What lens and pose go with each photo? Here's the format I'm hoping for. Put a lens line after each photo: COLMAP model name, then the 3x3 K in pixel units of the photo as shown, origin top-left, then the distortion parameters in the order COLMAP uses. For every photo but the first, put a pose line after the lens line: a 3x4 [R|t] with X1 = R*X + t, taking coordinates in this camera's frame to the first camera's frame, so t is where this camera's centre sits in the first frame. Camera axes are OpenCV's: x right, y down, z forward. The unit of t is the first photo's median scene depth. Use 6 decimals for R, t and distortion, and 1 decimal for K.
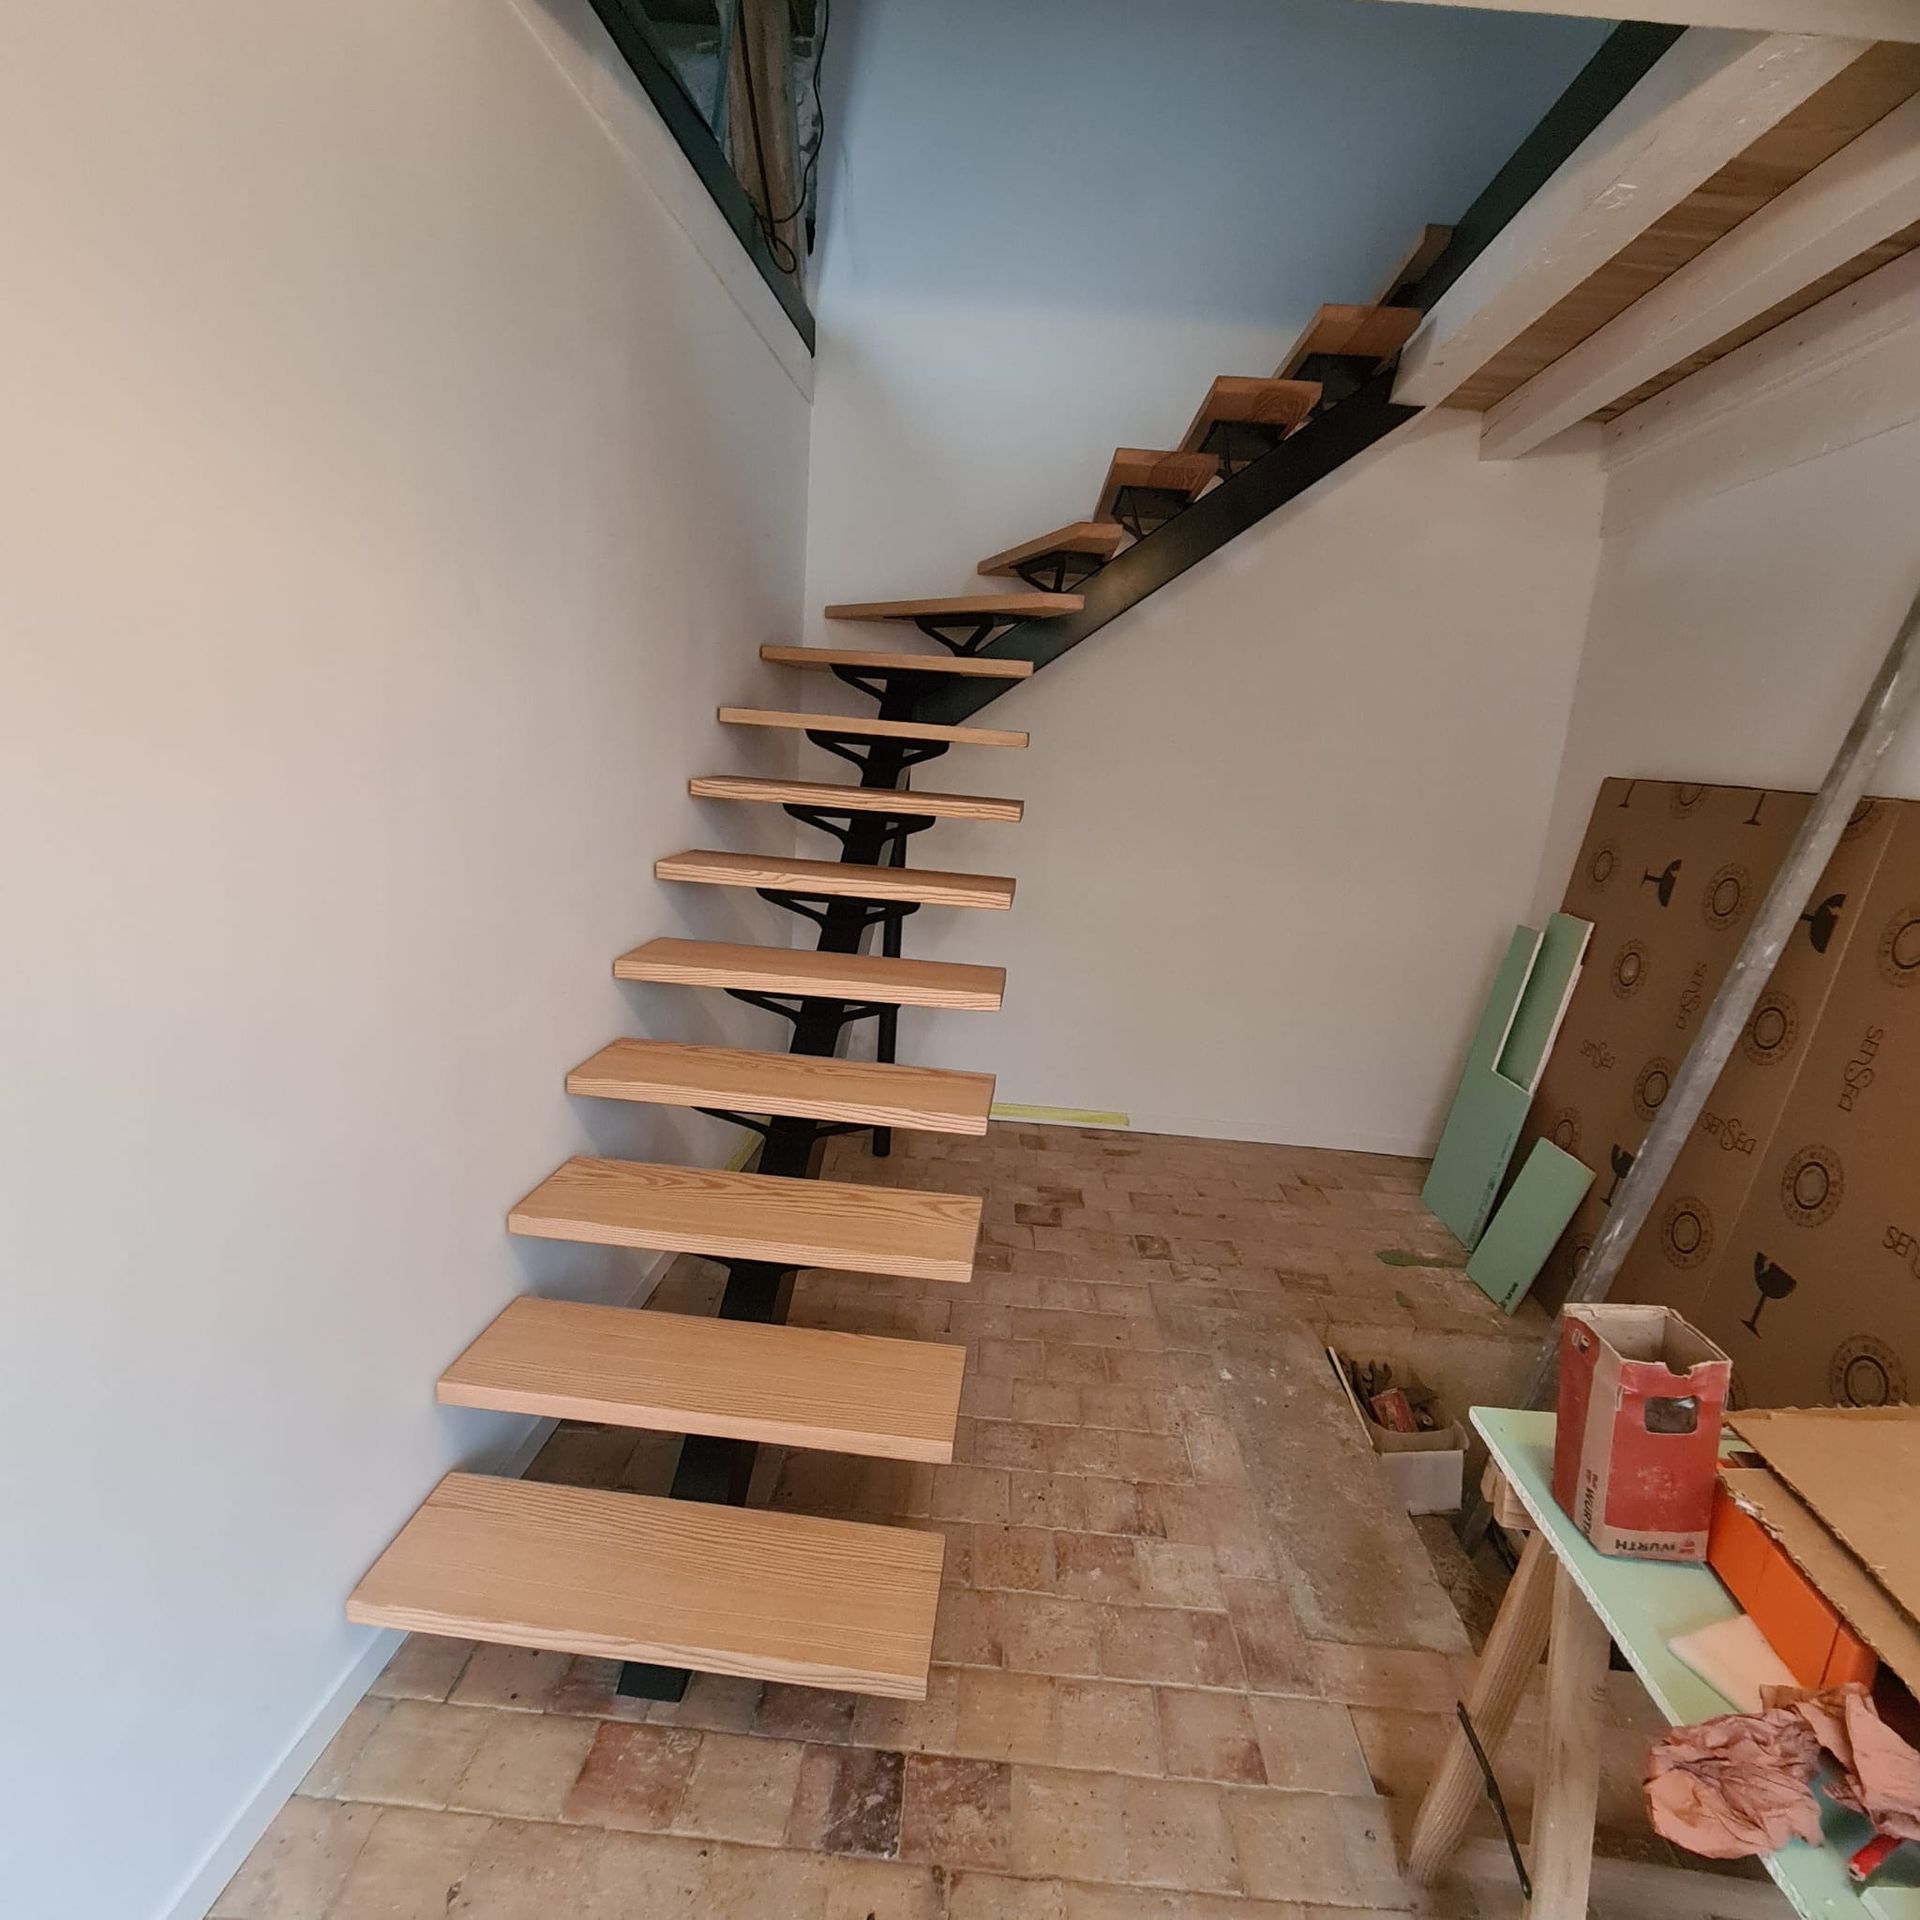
lens RADIAL K [[1056.7, 0, 962.9], [0, 1056.7, 962.4], [0, 0, 1]] dist [0.002523, 0.000151]
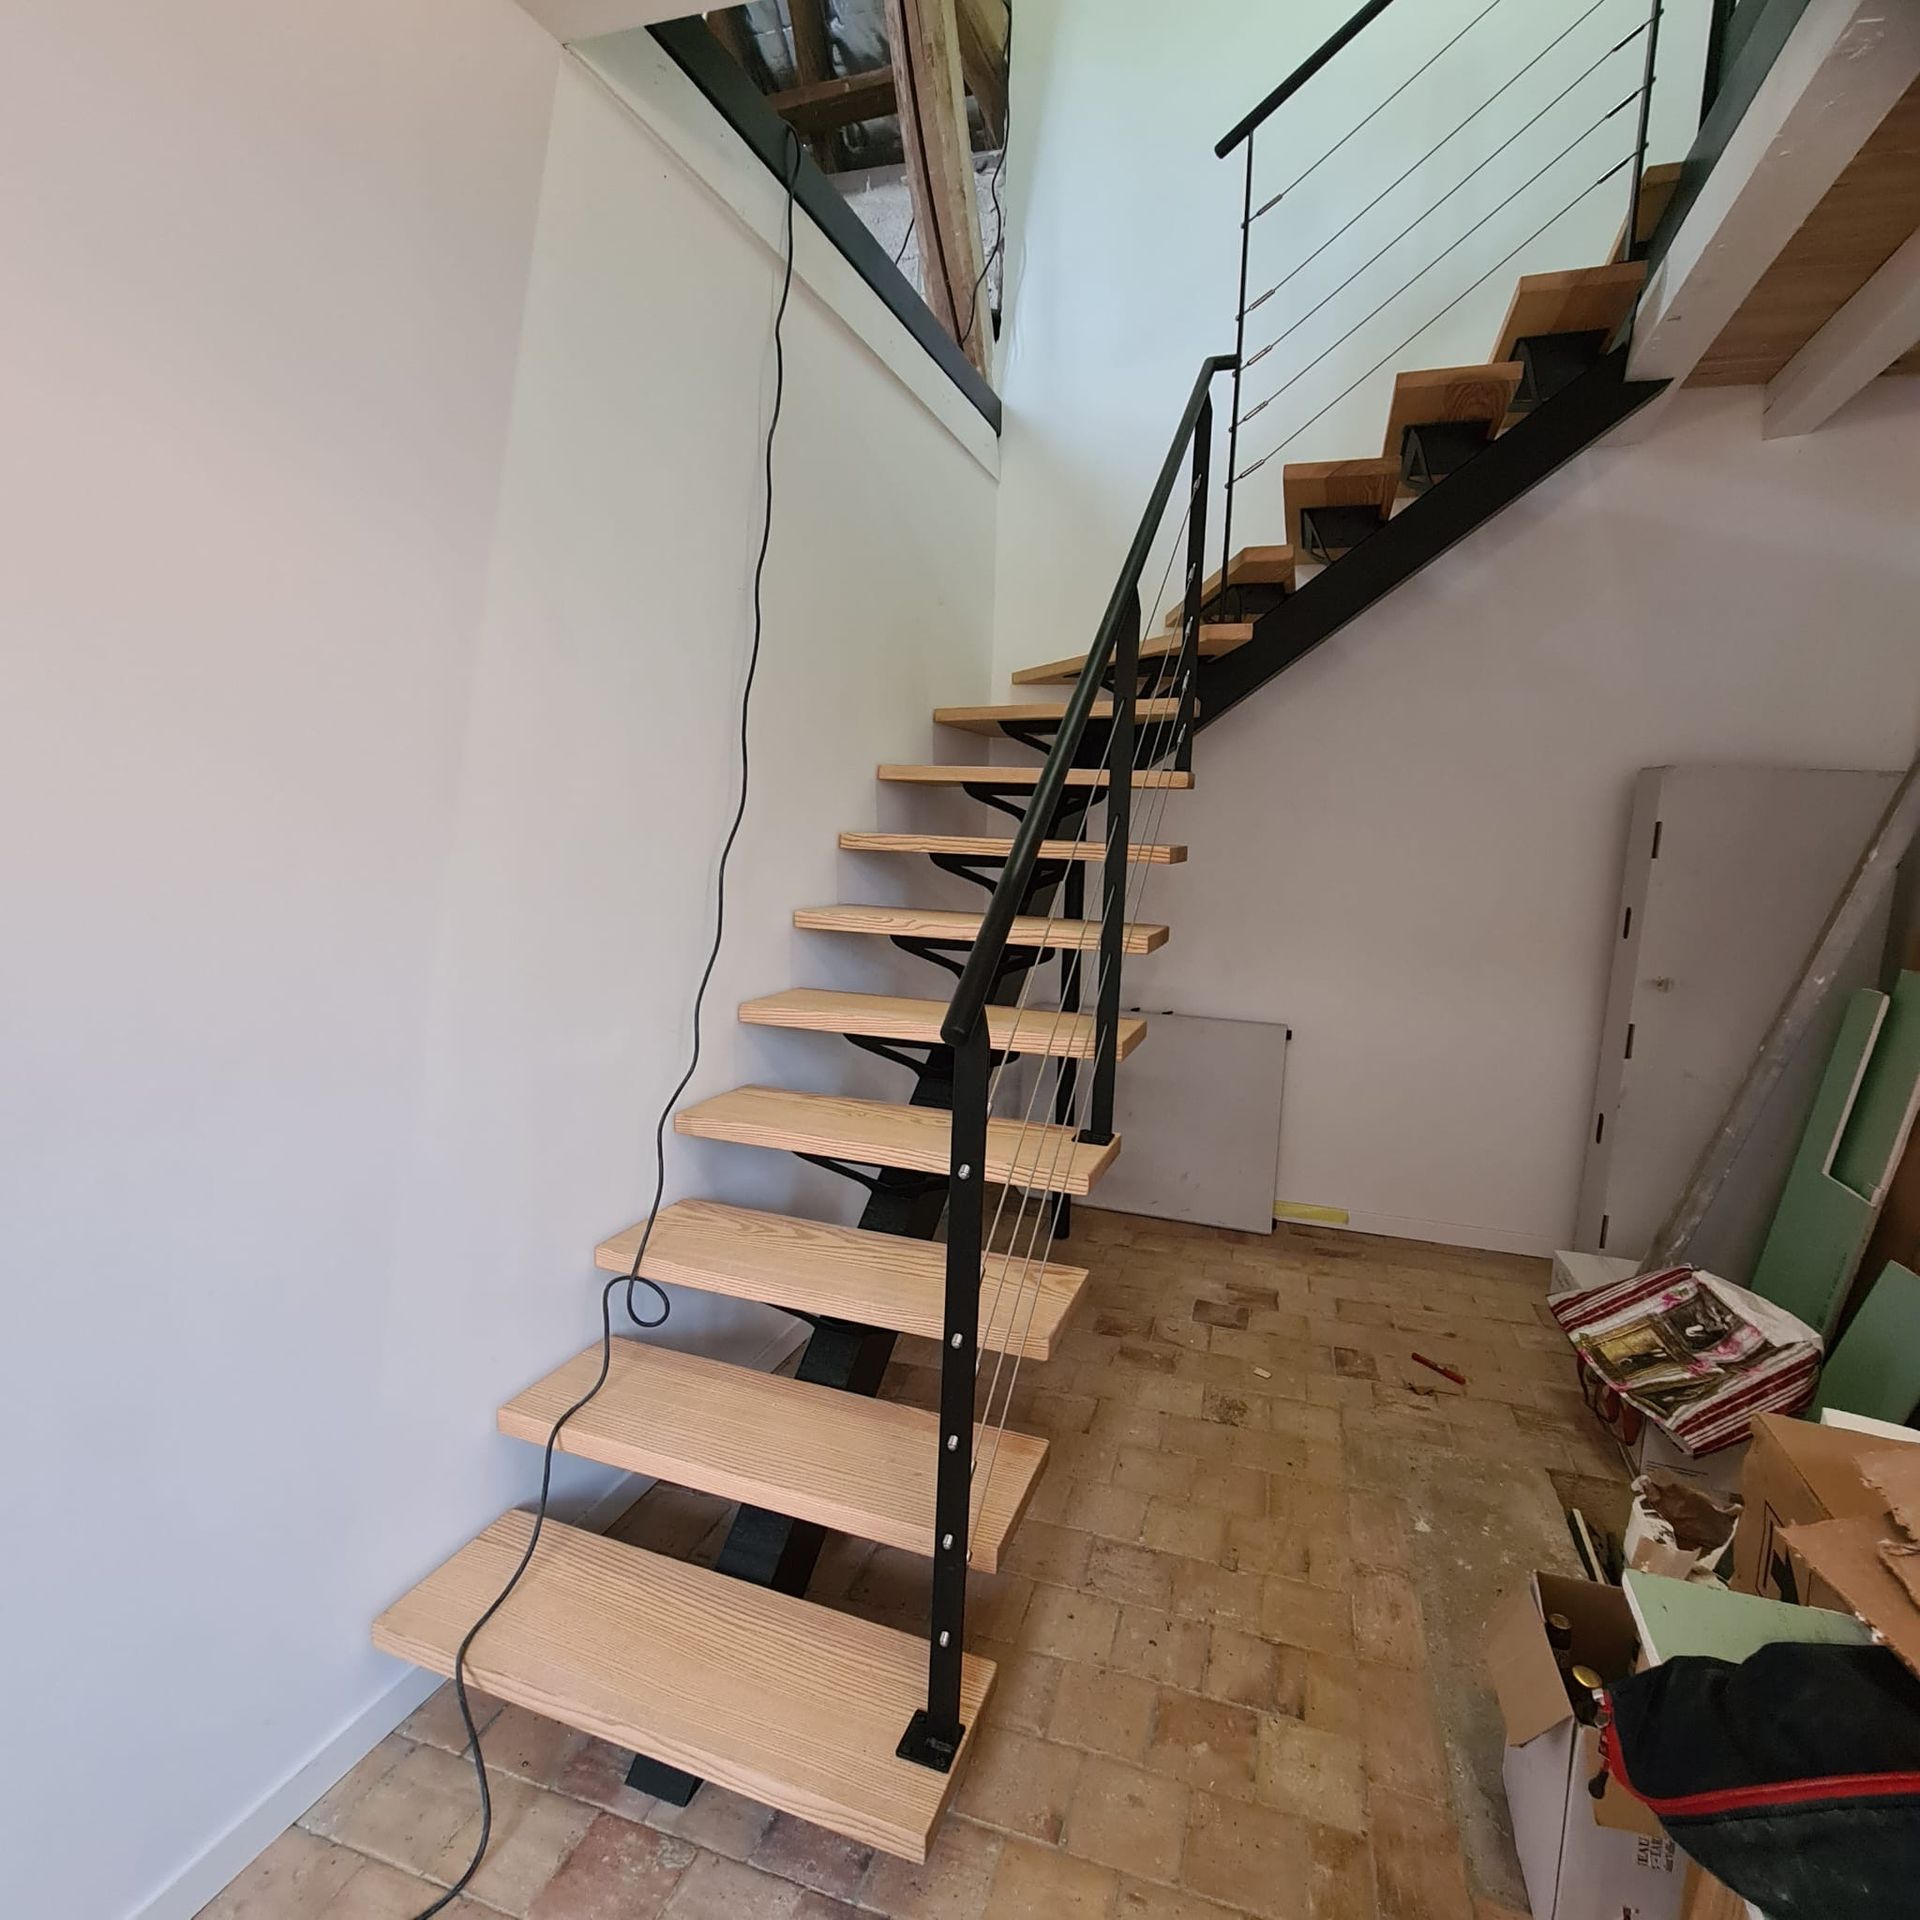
lens RADIAL K [[1056.7, 0, 960.7], [0, 1056.7, 957.5], [0, 0, 1]] dist [0.002523, 0.000151]
pose [[0.963933, -0.006998, -0.266052, 0.140356], [-0.020386, 0.994776, -0.100026, 0.050621], [0.265362, 0.101842, 0.958755, 0.095124]]
